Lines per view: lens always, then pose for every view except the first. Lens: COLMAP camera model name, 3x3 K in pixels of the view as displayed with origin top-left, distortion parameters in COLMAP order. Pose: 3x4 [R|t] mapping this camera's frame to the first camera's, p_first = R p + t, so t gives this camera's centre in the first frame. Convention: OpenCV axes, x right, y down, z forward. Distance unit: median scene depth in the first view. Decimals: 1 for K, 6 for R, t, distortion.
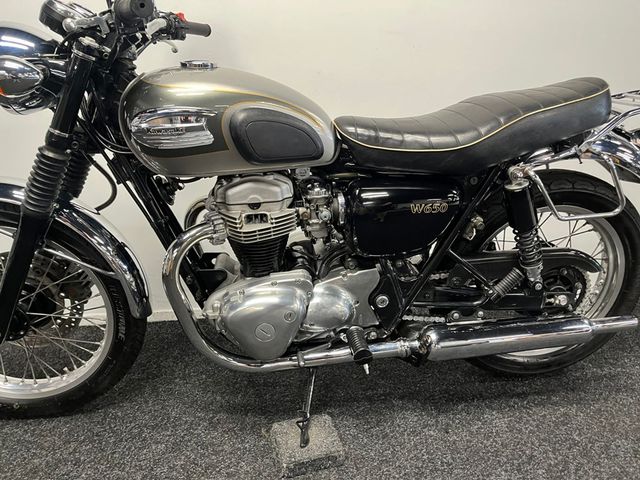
lens RADIAL K [[492.6, 0, 323.6], [0, 492.6, 240.2], [0, 0, 1]] dist [0.084785, -0.113258]
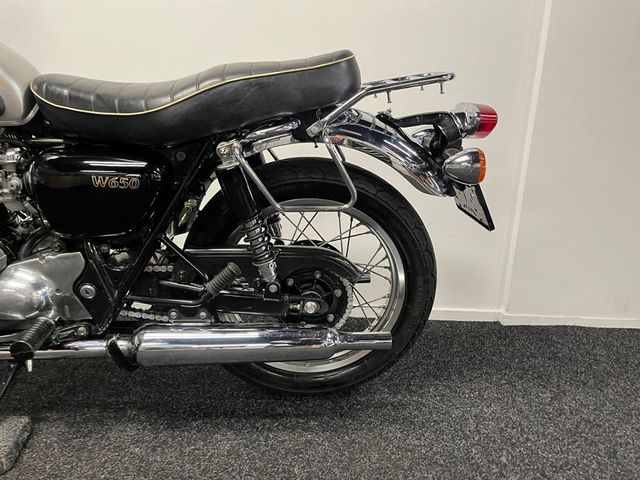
lens RADIAL K [[492.6, 0, 323.6], [0, 492.6, 240.2], [0, 0, 1]] dist [0.084785, -0.113258]
pose [[0.995851, 0.075736, -0.050455, 0.589713], [-0.077335, 0.996537, -0.030543, 0.031175], [0.047967, 0.034318, 0.998259, 0.156485]]
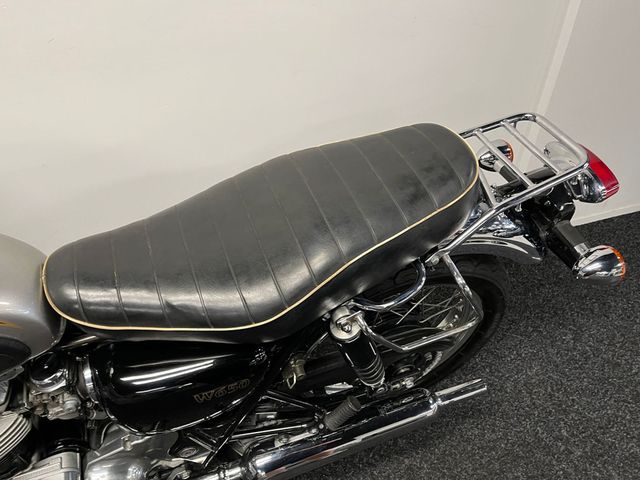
lens RADIAL K [[482.8, 0, 319.9], [0, 482.8, 247.1], [0, 0, 1]] dist [0.079308, -0.107712]
pose [[0.976916, -0.141461, 0.160076, 0.252268], [0.058977, 0.898805, 0.434364, -0.504663], [-0.205322, -0.414896, 0.886399, 0.431025]]
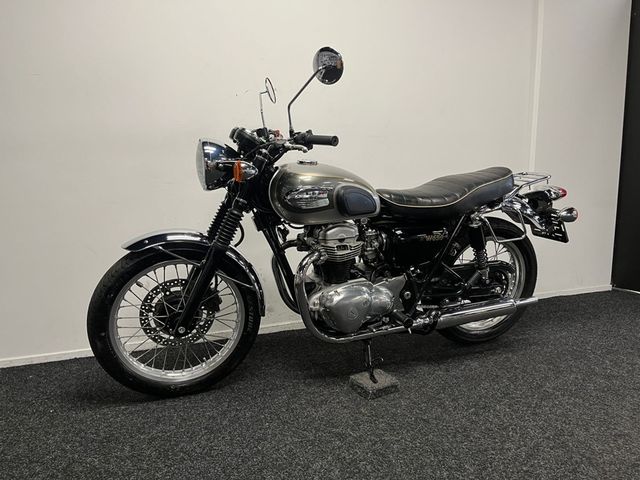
lens RADIAL K [[492.6, 0, 323.6], [0, 492.6, 240.2], [0, 0, 1]] dist [0.084785, -0.113258]
pose [[0.969543, -0.036943, 0.242118, -0.589301], [0.068004, 0.990294, -0.121215, 0.128835], [-0.235290, 0.133988, 0.962645, -0.616985]]
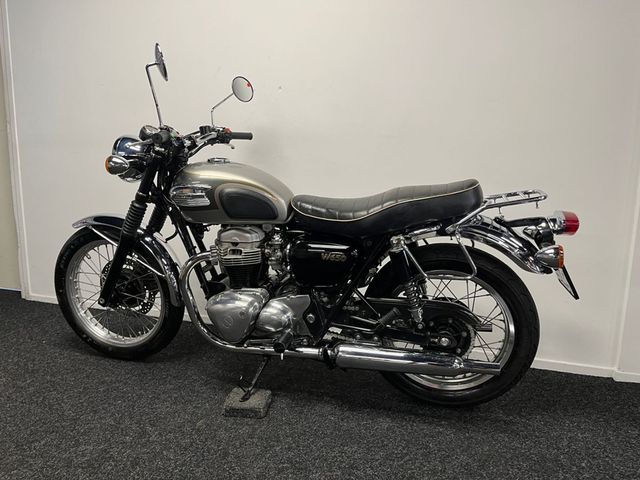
lens RADIAL K [[486.1, 0, 317.1], [0, 486.1, 242.4], [0, 0, 1]] dist [0.081069, -0.106614]
pose [[0.927158, 0.102946, -0.360251, 0.667667], [-0.147951, 0.983967, -0.099594, 0.044508], [0.344223, 0.145639, 0.927524, -0.397409]]
